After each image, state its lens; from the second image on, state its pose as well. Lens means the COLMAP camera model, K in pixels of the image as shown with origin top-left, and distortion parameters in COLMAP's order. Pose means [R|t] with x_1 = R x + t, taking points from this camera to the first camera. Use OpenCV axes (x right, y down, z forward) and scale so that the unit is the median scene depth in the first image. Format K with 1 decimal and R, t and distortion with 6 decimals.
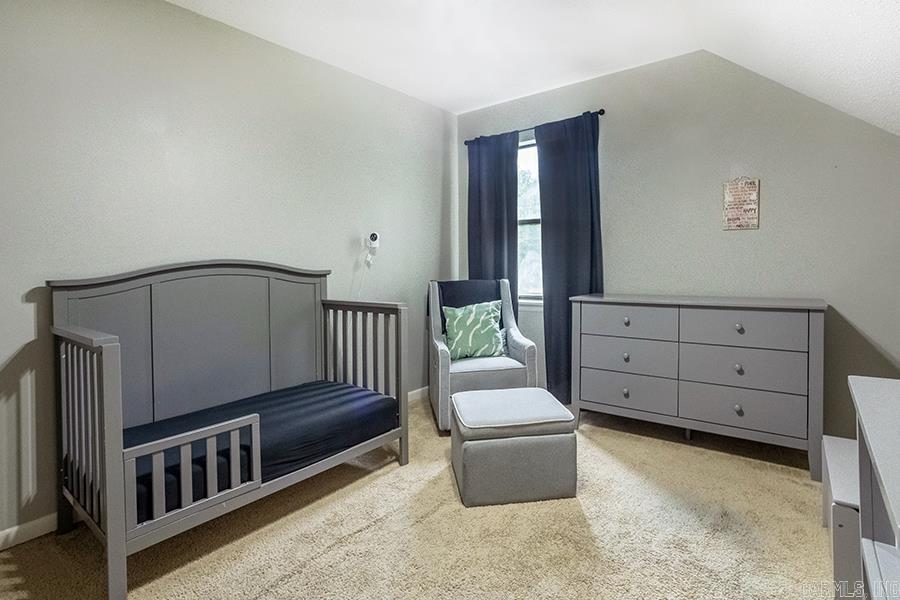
lens RADIAL K [[462.1, 0, 430.2], [0, 462.1, 282.0], [0, 0, 1]] dist [-0.001275, 0.000821]
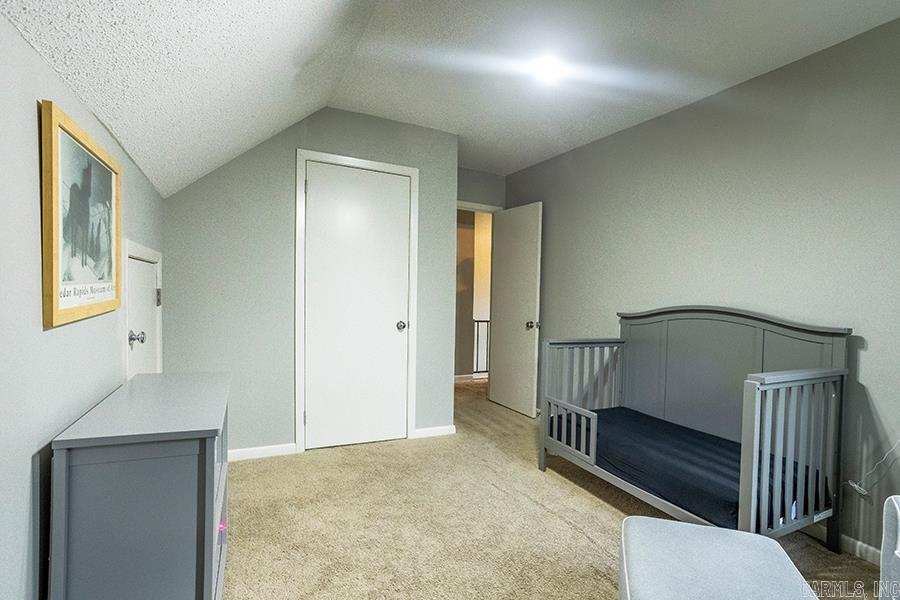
lens RADIAL K [[453.0, 0, 464.0], [0, 453.0, 295.8], [0, 0, 1]] dist [-0.002443, 0.001911]
pose [[-0.408711, 0.008433, -0.912625, 0.773372], [-0.063414, 0.997278, 0.037615, -0.075016], [0.910458, 0.073247, -0.407063, 0.853462]]
